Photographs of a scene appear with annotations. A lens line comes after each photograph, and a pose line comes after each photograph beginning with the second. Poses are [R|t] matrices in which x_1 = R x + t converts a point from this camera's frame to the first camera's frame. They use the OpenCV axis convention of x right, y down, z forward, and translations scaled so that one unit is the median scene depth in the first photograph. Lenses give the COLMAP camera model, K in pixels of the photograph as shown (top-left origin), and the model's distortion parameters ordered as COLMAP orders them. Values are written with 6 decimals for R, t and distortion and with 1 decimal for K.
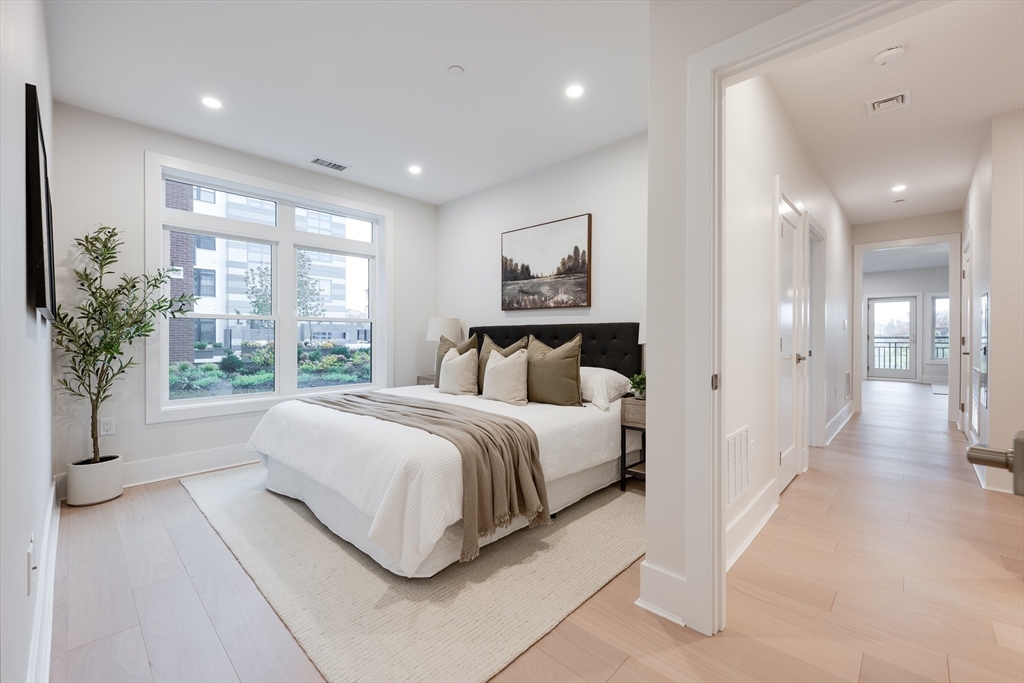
lens RADIAL K [[416.5, 0, 510.6], [0, 416.5, 335.9], [0, 0, 1]] dist [-0.001707, 0.000963]
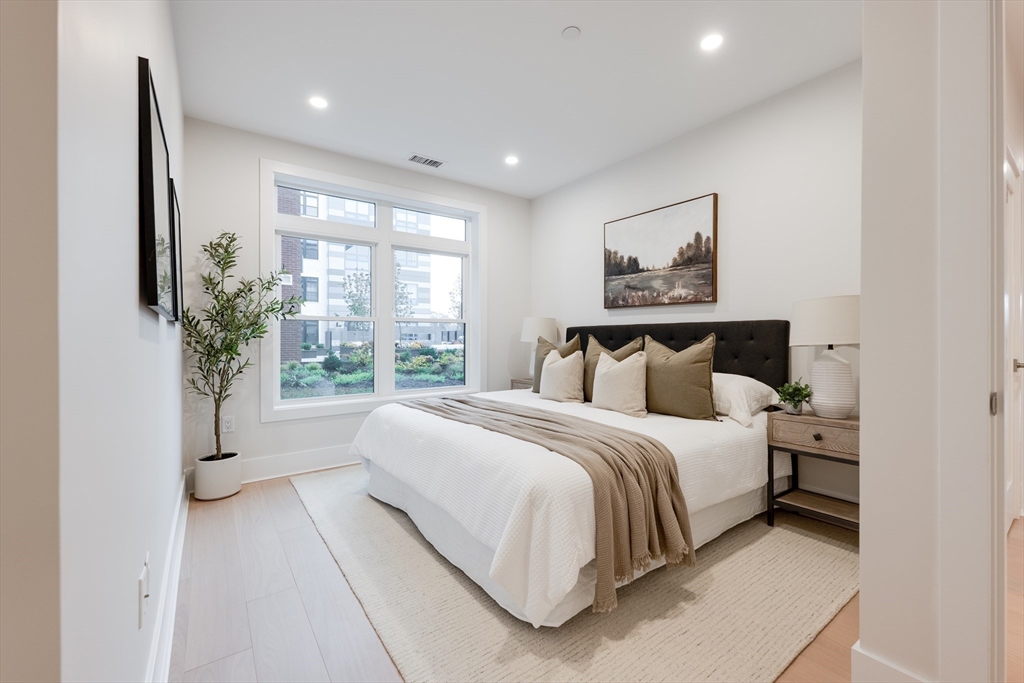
lens RADIAL K [[416.5, 0, 512.2], [0, 416.5, 335.2], [0, 0, 1]] dist [-0.001707, 0.000963]
pose [[0.983748, -0.002838, -0.179534, -0.082898], [0.002070, 0.999988, -0.004468, 0.000475], [0.179544, 0.004023, 0.983742, 0.103188]]
